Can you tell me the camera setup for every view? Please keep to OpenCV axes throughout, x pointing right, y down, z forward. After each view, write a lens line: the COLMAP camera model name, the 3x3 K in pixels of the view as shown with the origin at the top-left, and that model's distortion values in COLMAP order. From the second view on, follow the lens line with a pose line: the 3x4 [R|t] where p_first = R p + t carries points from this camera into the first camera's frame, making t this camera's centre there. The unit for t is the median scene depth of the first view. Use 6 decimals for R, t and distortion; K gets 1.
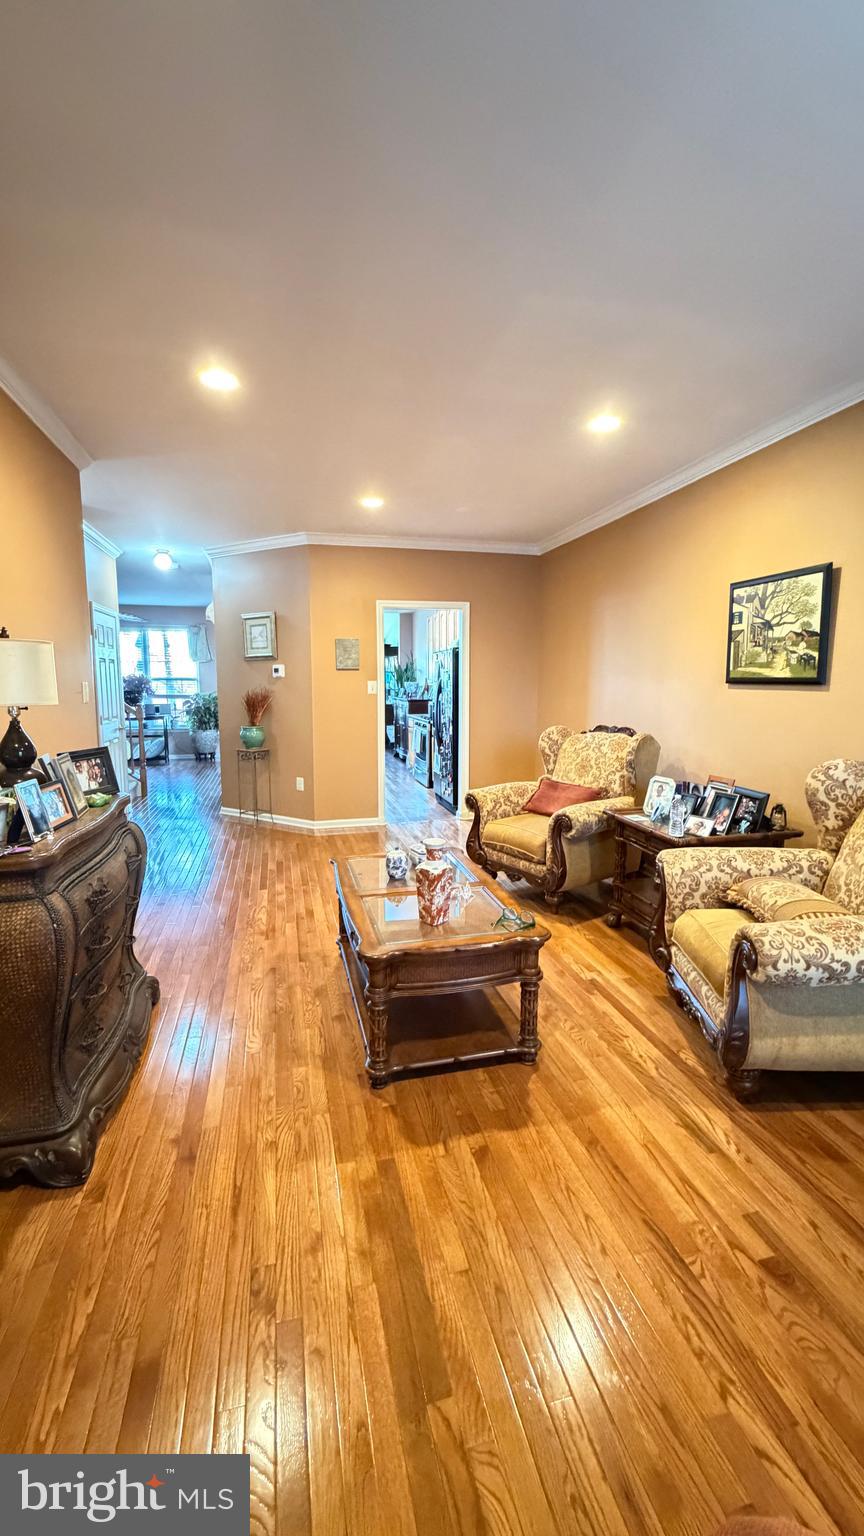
lens RADIAL K [[616.7, 0, 431.1], [0, 616.7, 770.7], [0, 0, 1]] dist [0.005966, -0.000030]
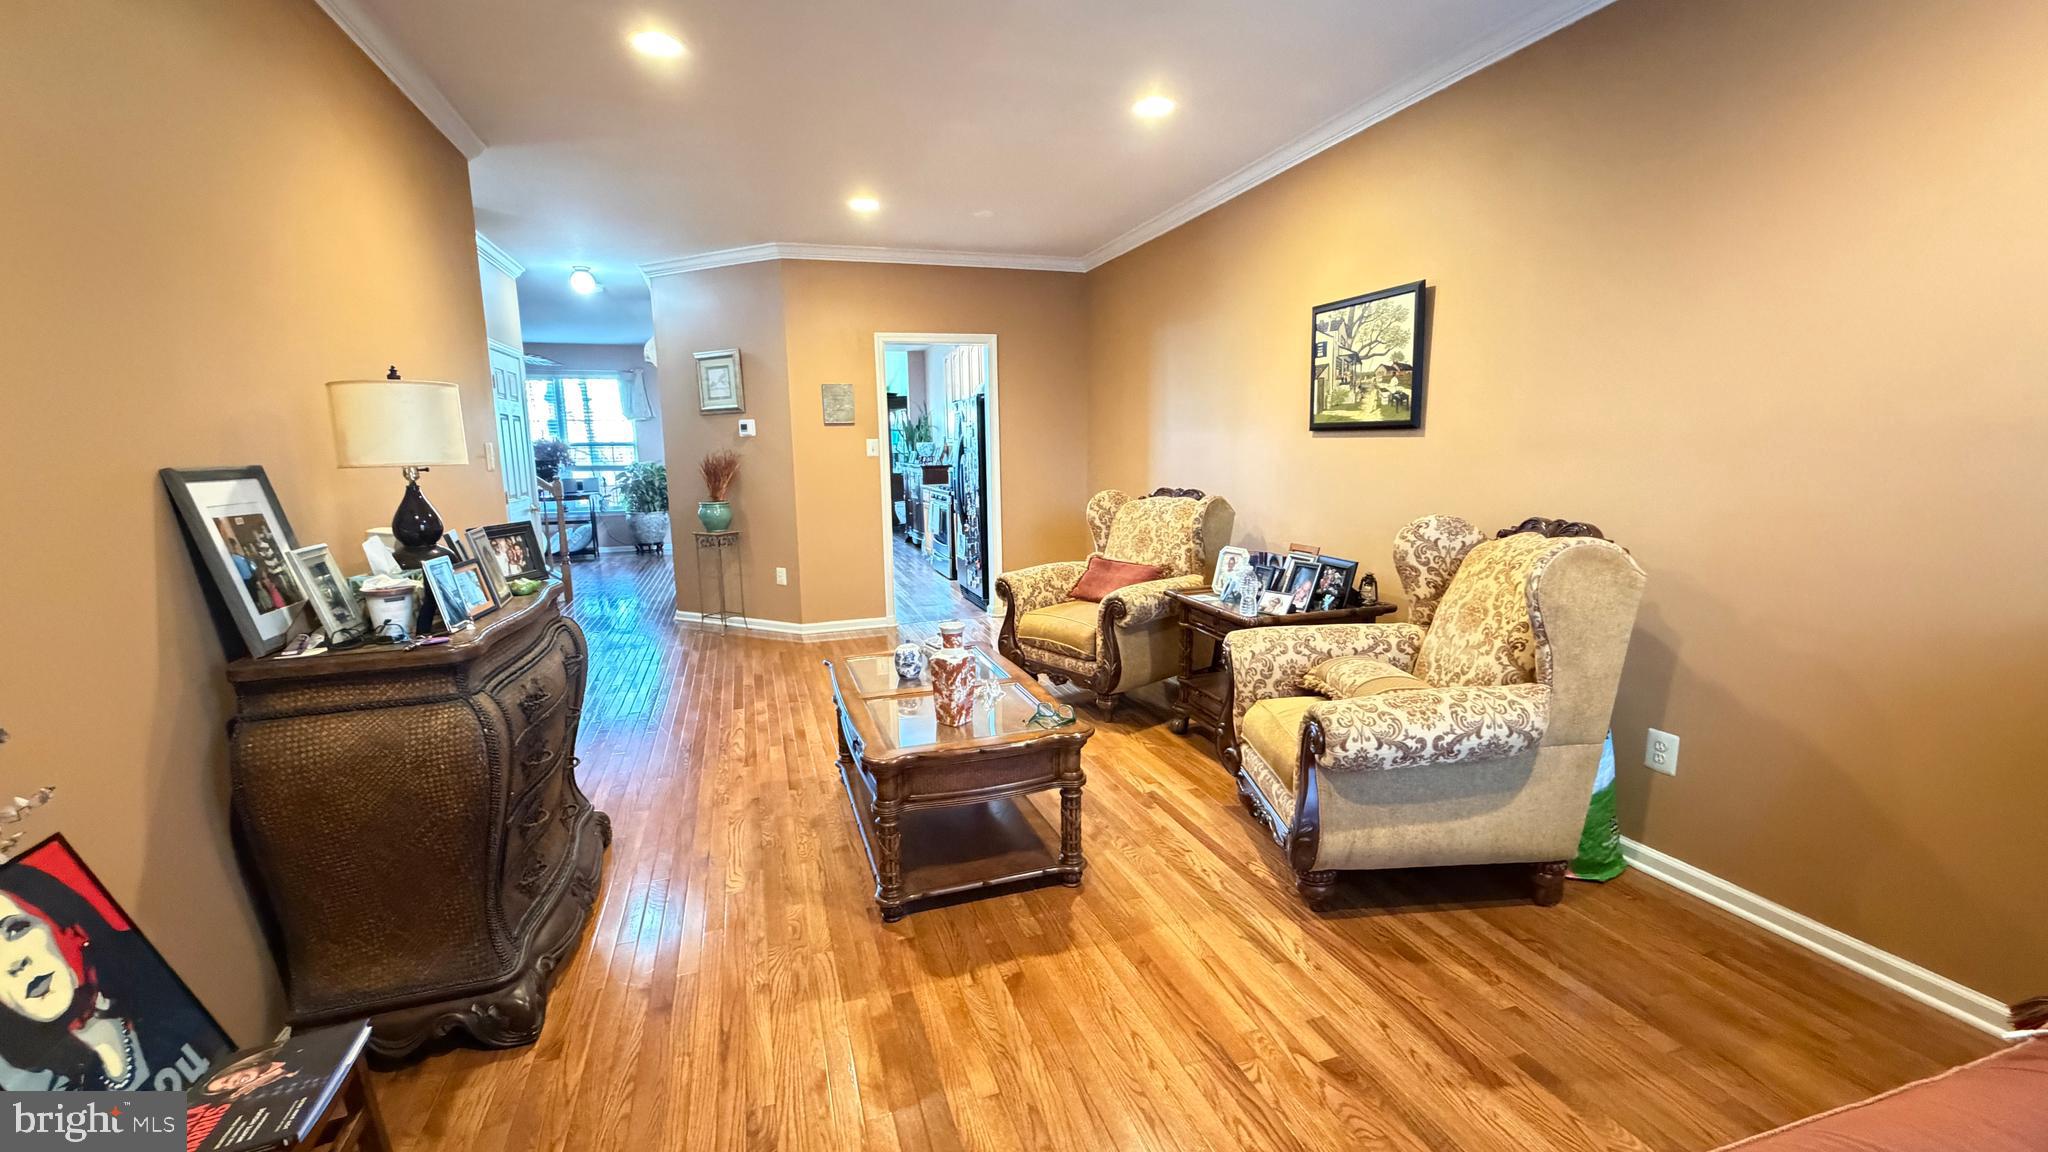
lens RADIAL K [[822.8, 0, 1015.5], [0, 822.8, 588.0], [0, 0, 1]] dist [0.005197, -0.000312]
pose [[0.997211, -0.029156, 0.068709, 0.012199], [0.027144, 0.999180, 0.030035, 0.027198], [-0.069528, -0.028086, 0.997185, -0.074280]]
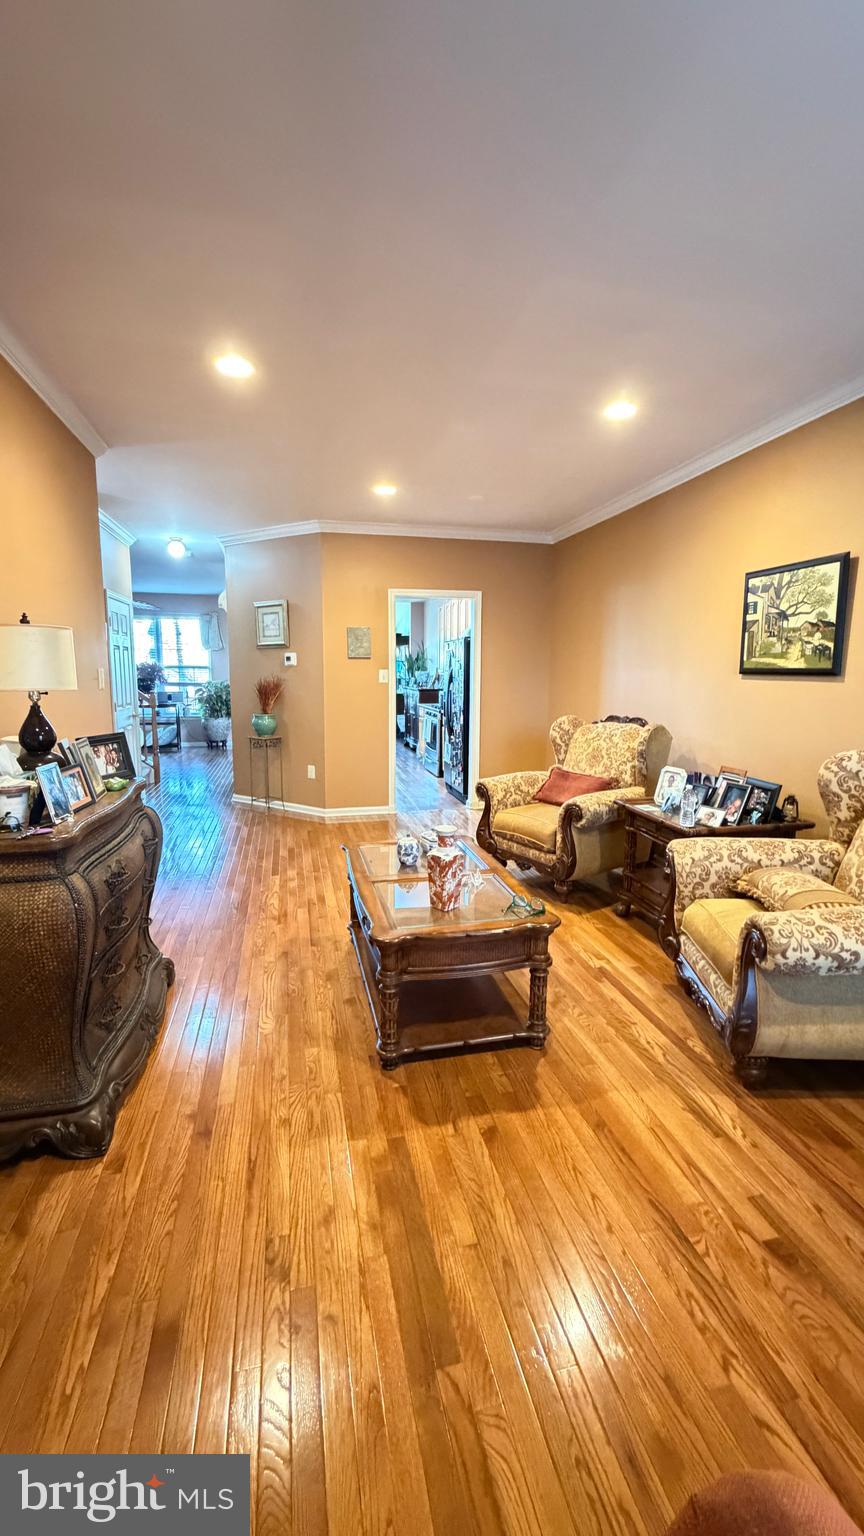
lens RADIAL K [[616.7, 0, 431.1], [0, 616.7, 770.7], [0, 0, 1]] dist [0.005966, -0.000030]
pose [[0.999843, 0.008897, -0.015307, -0.003484], [-0.008651, 0.999834, 0.016060, 0.003404], [0.015447, -0.015925, 0.999754, -0.006514]]
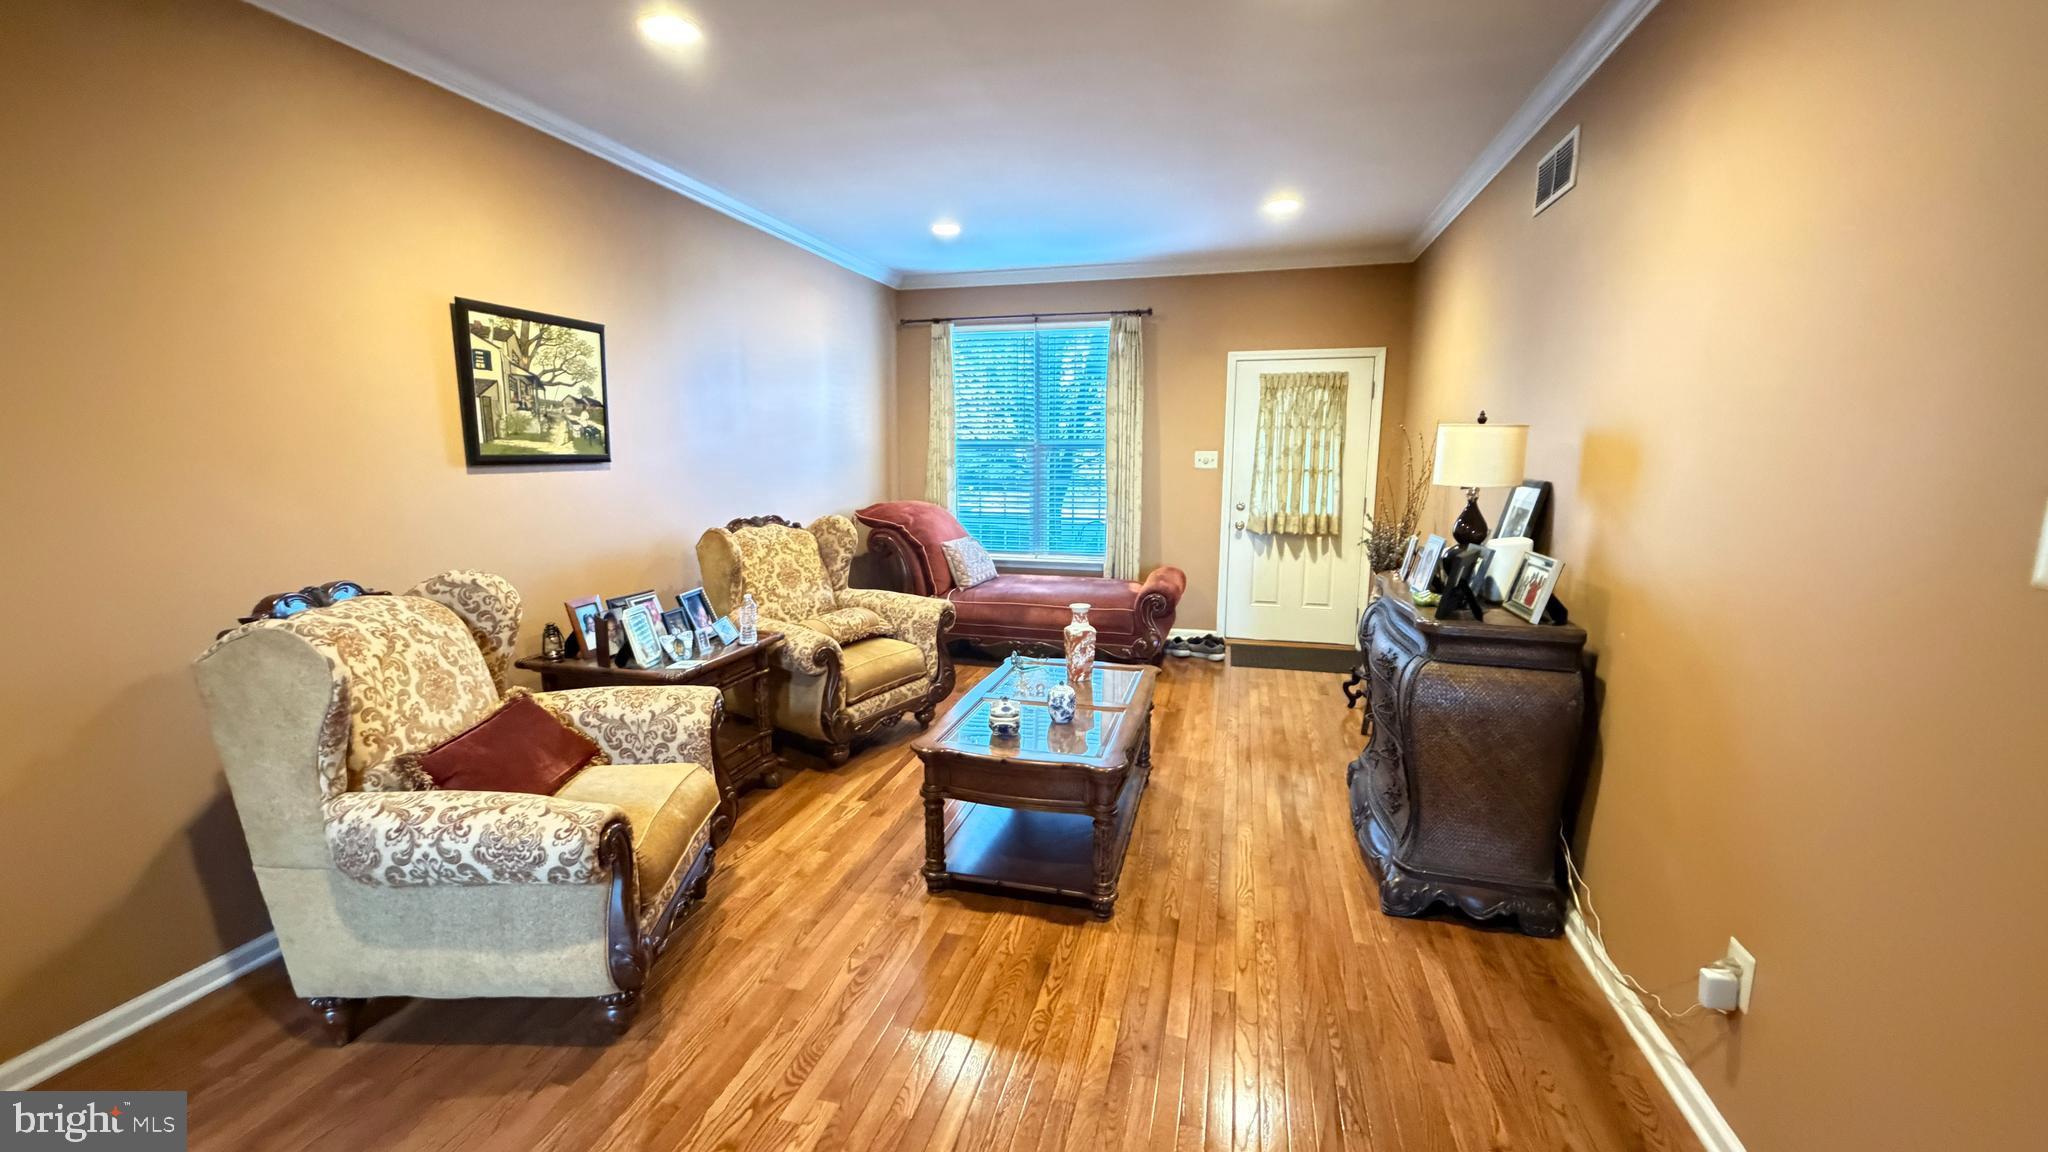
lens RADIAL K [[822.8, 0, 1015.5], [0, 822.8, 588.0], [0, 0, 1]] dist [0.005197, -0.000312]
pose [[-0.873258, -0.083713, 0.480013, -0.464241], [0.069744, 0.953513, 0.293172, -0.275846], [-0.482241, 0.289493, -0.826824, 1.764610]]
